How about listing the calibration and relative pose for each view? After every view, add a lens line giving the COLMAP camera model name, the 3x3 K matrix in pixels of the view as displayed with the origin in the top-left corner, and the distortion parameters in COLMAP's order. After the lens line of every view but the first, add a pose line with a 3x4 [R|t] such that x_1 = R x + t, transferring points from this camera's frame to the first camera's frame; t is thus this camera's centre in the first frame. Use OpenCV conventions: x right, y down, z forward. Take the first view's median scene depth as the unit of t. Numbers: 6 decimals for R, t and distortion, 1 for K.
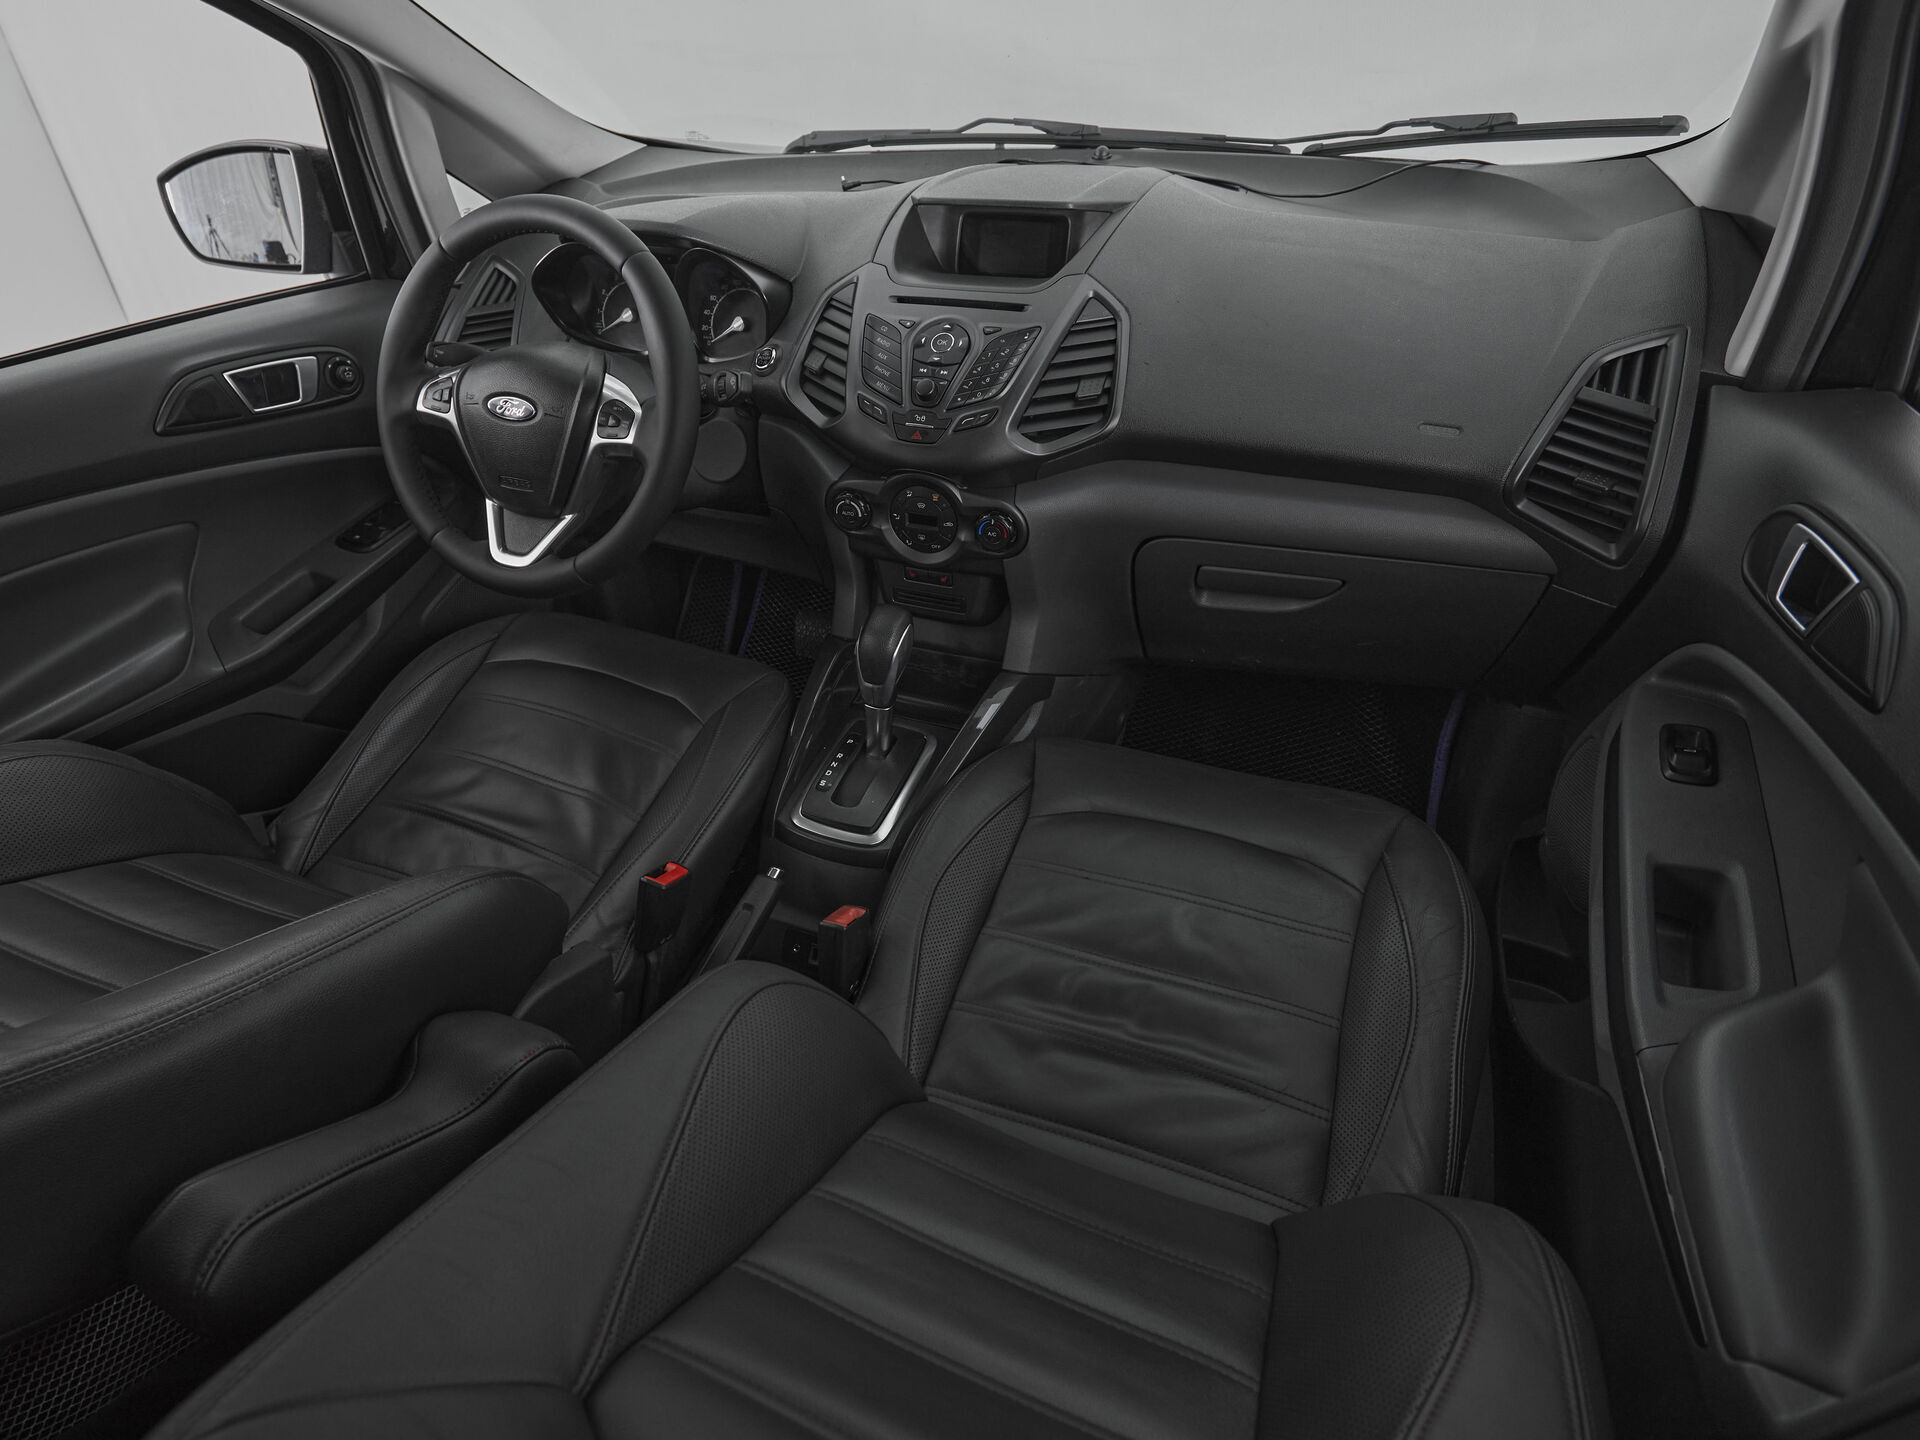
lens RADIAL K [[1207.0, 0, 876.4], [0, 1207.0, 729.4], [0, 0, 1]] dist [-0.000166, -0.006872]
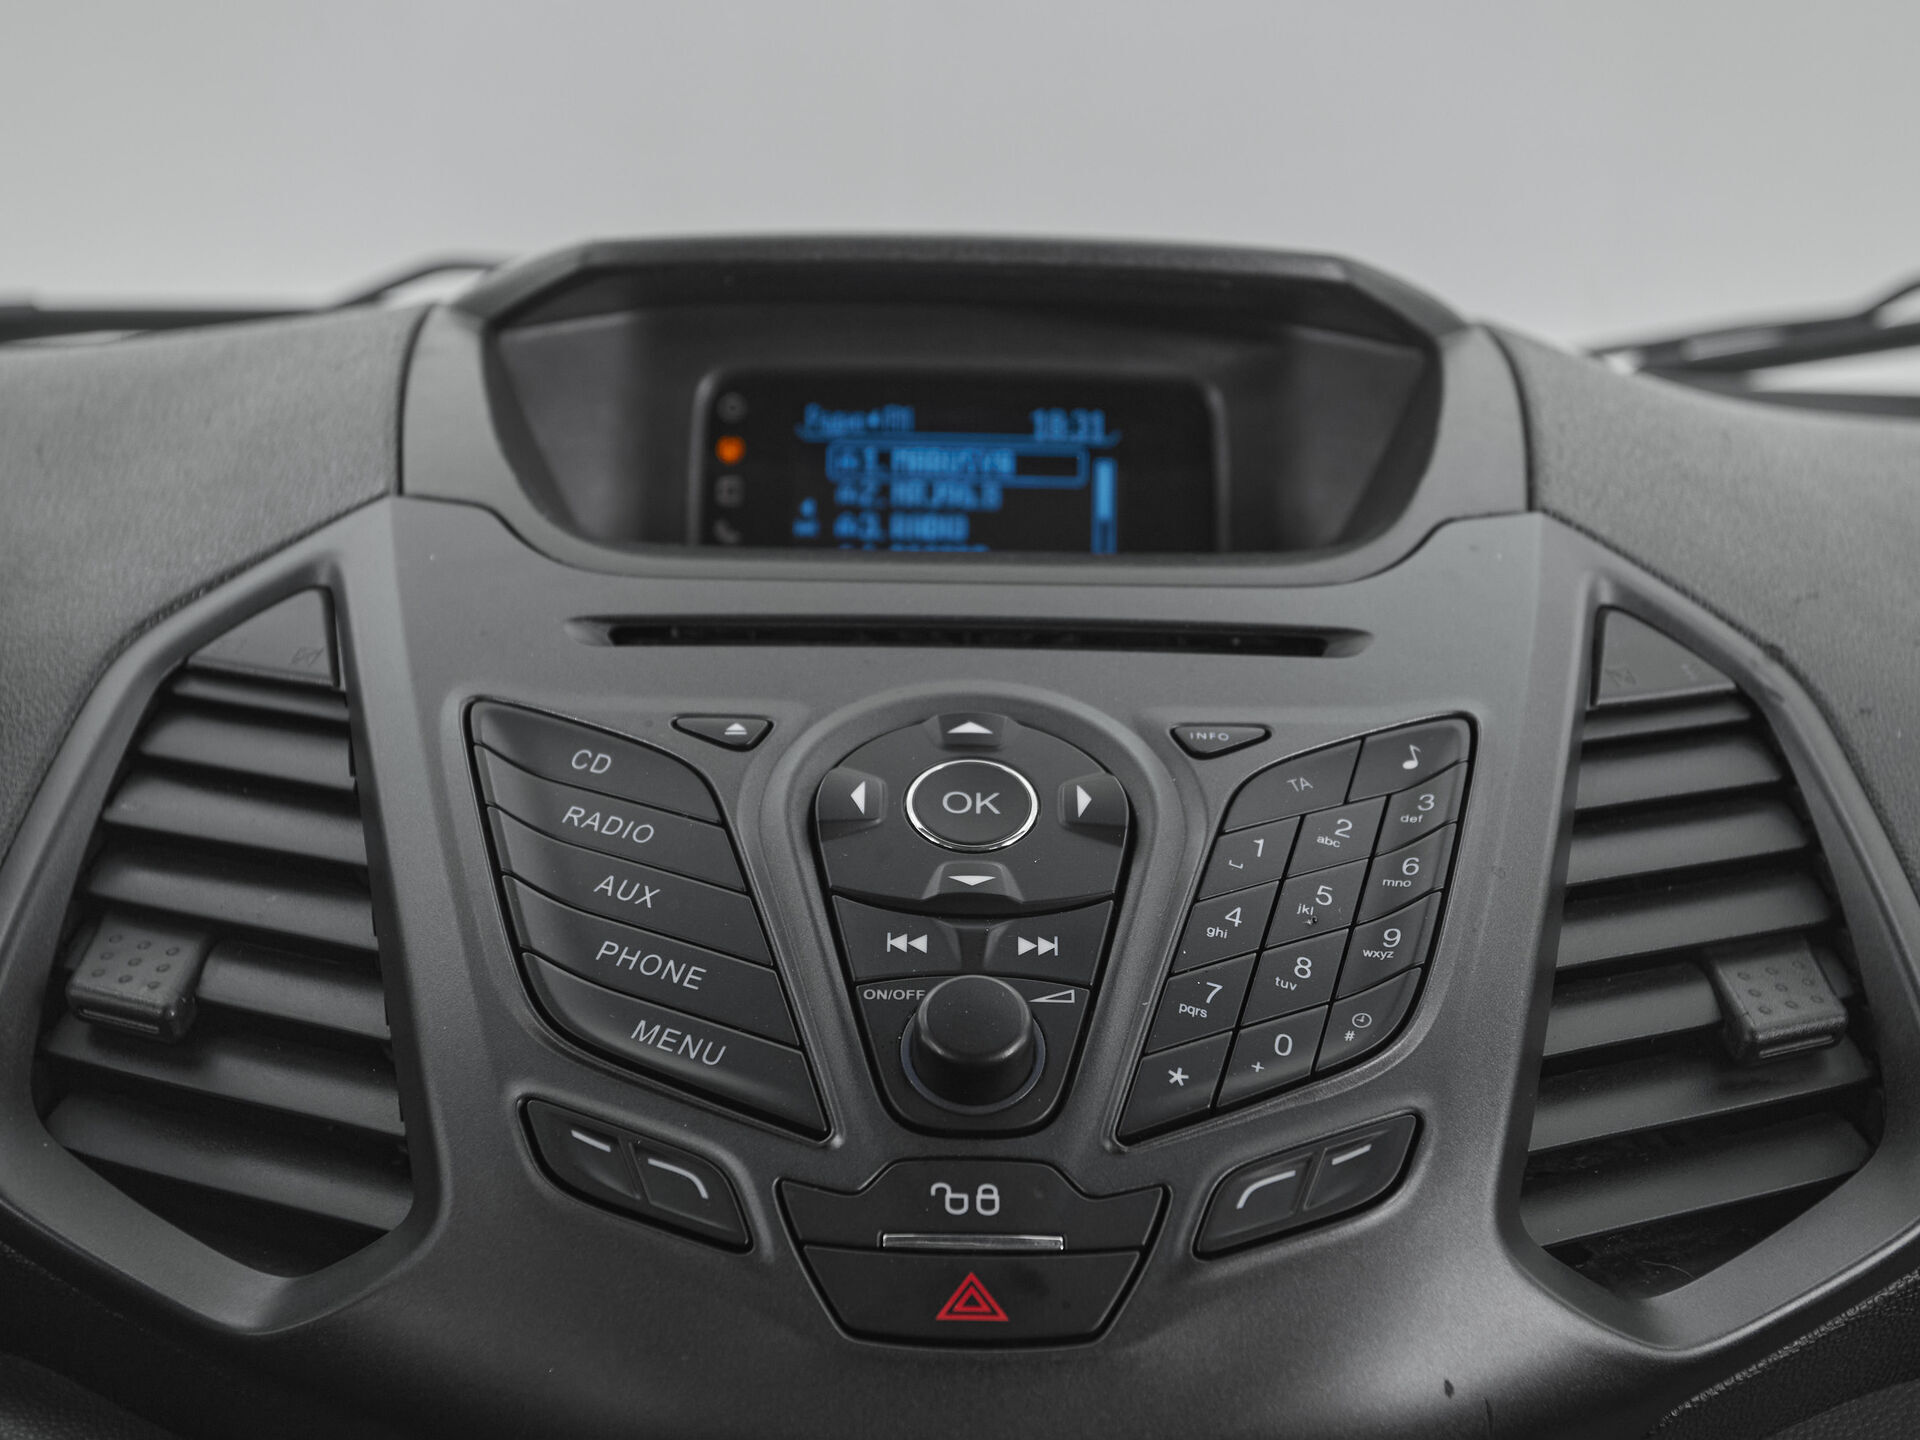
lens RADIAL K [[3234.2, 0, 955.4], [0, 3234.2, 705.9], [0, 0, 1]] dist [0.031306, 0.000000]
pose [[0.897645, 0.022209, 0.440159, -0.157784], [0.194151, 0.876668, -0.440180, -0.120522], [-0.395649, 0.480583, 0.782625, 0.610512]]
